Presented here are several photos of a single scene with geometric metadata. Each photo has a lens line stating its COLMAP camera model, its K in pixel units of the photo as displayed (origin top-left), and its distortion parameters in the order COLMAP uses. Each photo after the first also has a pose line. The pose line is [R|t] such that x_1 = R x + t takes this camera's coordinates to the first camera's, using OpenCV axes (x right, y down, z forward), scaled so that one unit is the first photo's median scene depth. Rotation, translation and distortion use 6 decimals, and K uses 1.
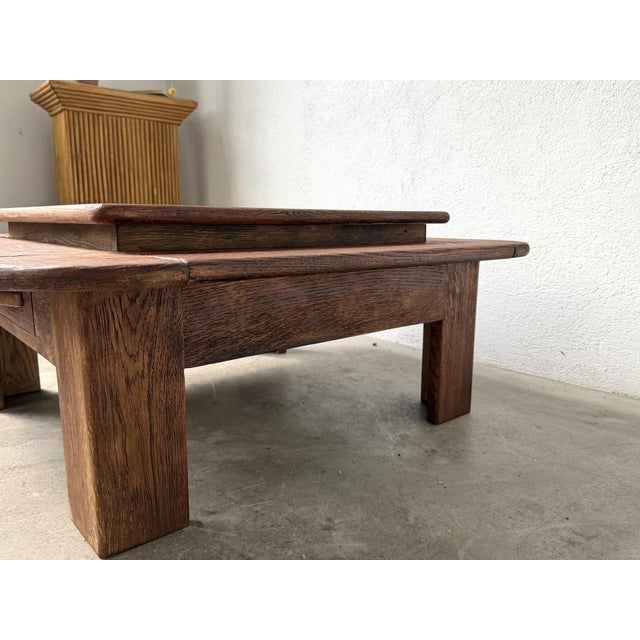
lens RADIAL K [[533.9, 0, 328.9], [0, 533.9, 320.1], [0, 0, 1]] dist [0.002023, -0.009404]
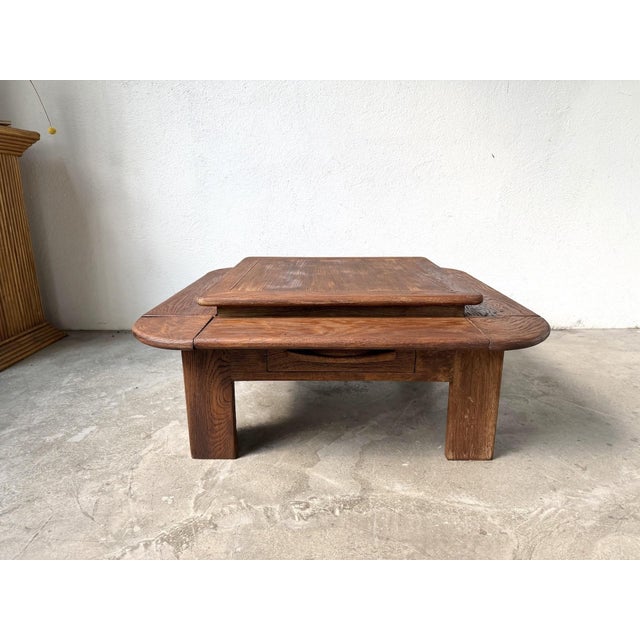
lens RADIAL K [[453.7, 0, 322.1], [0, 453.7, 317.9], [0, 0, 1]] dist [-0.003743, -0.004720]
pose [[0.674961, -0.205477, 0.708666, -0.665945], [0.145806, 0.978646, 0.144886, -0.151220], [-0.723304, 0.005535, 0.690507, 0.077563]]
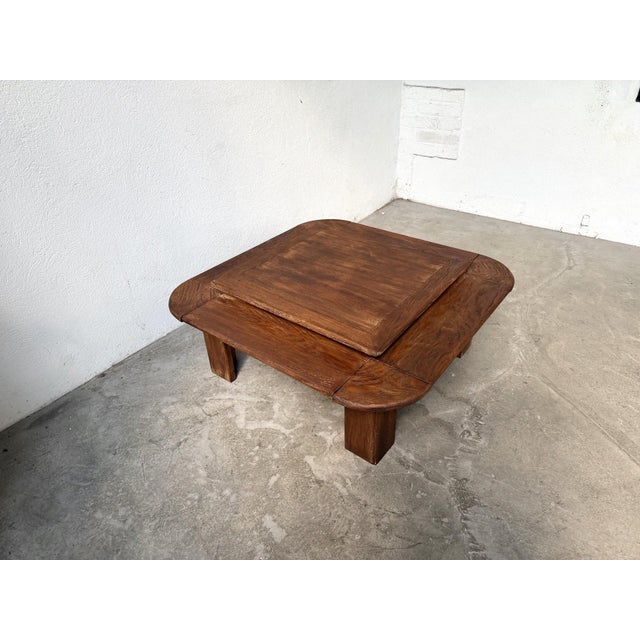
lens RADIAL K [[451.8, 0, 320.0], [0, 451.8, 320.0], [0, 0, 1]] dist [0.005773, -0.004744]
pose [[-0.187954, -0.556079, 0.809598, -0.837833], [0.209267, 0.782689, 0.586179, -0.535934], [-0.959625, 0.279597, -0.030740, 0.654113]]
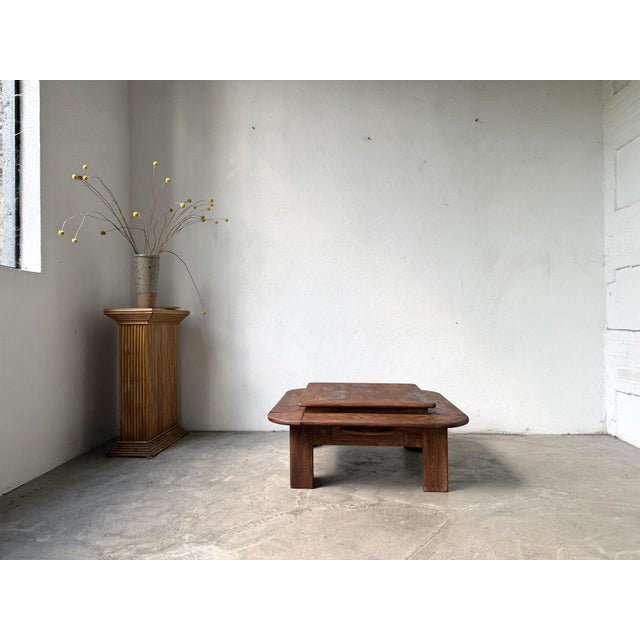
lens RADIAL K [[442.5, 0, 319.8], [0, 442.5, 303.6], [0, 0, 1]] dist [0.085475, -0.112337]
pose [[0.710805, 0.018376, 0.703149, -1.152416], [0.139571, 0.976097, -0.166599, -0.167828], [-0.689403, 0.216559, 0.691250, -0.325329]]
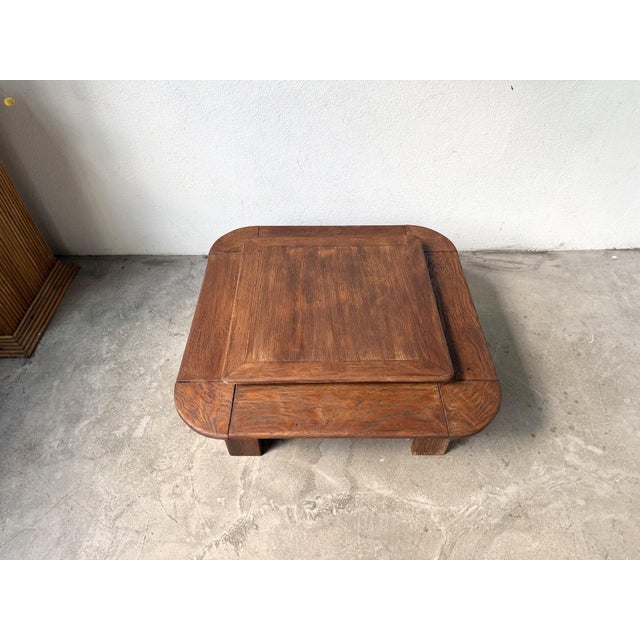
lens RADIAL K [[448.9, 0, 319.0], [0, 448.9, 324.8], [0, 0, 1]] dist [0.017672, -0.030625]
pose [[0.662471, -0.563794, 0.493223, -0.560448], [0.150204, 0.745037, 0.649891, -0.596552], [-0.733874, -0.356450, 0.578249, 0.102874]]
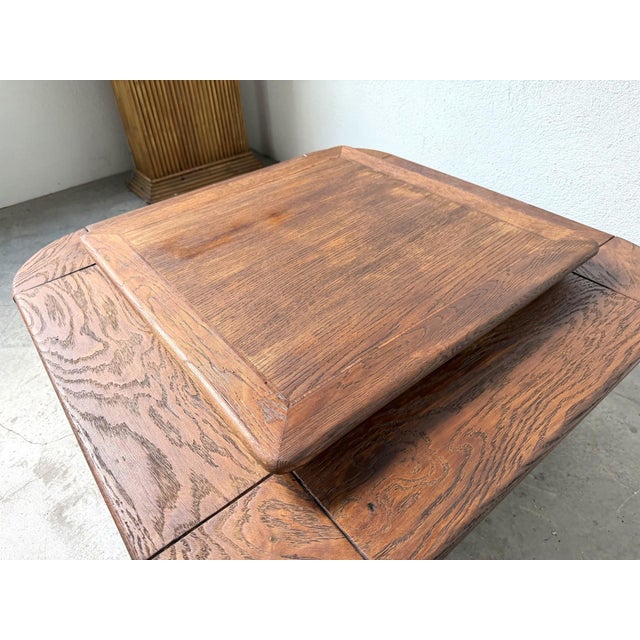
lens RADIAL K [[454.9, 0, 325.4], [0, 454.9, 319.7], [0, 0, 1]] dist [0.004784, -0.045232]
pose [[0.997573, -0.006092, -0.069367, -0.092871], [0.039192, 0.872520, 0.487003, -0.254930], [0.057558, -0.488540, 0.870641, 0.147363]]
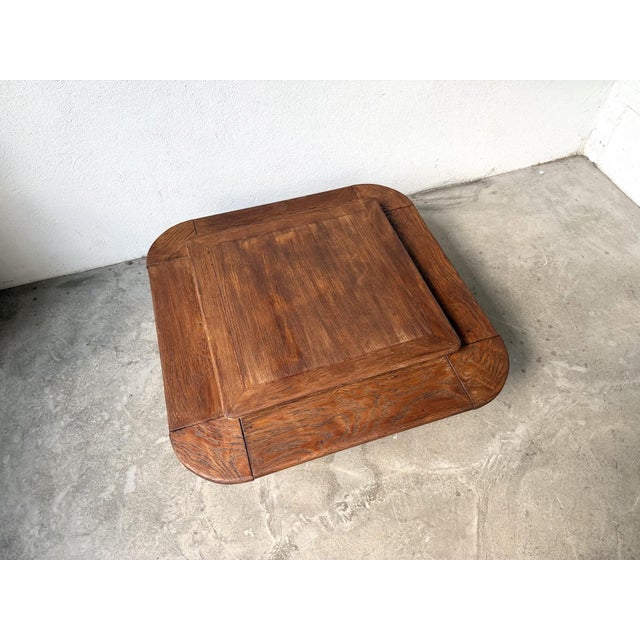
lens RADIAL K [[448.9, 0, 319.0], [0, 448.9, 324.8], [0, 0, 1]] dist [0.017672, -0.030625]
pose [[0.404068, -0.757385, 0.512930, -0.532967], [0.184589, 0.616723, 0.765232, -0.625548], [-0.895911, -0.214524, 0.389003, 0.256588]]
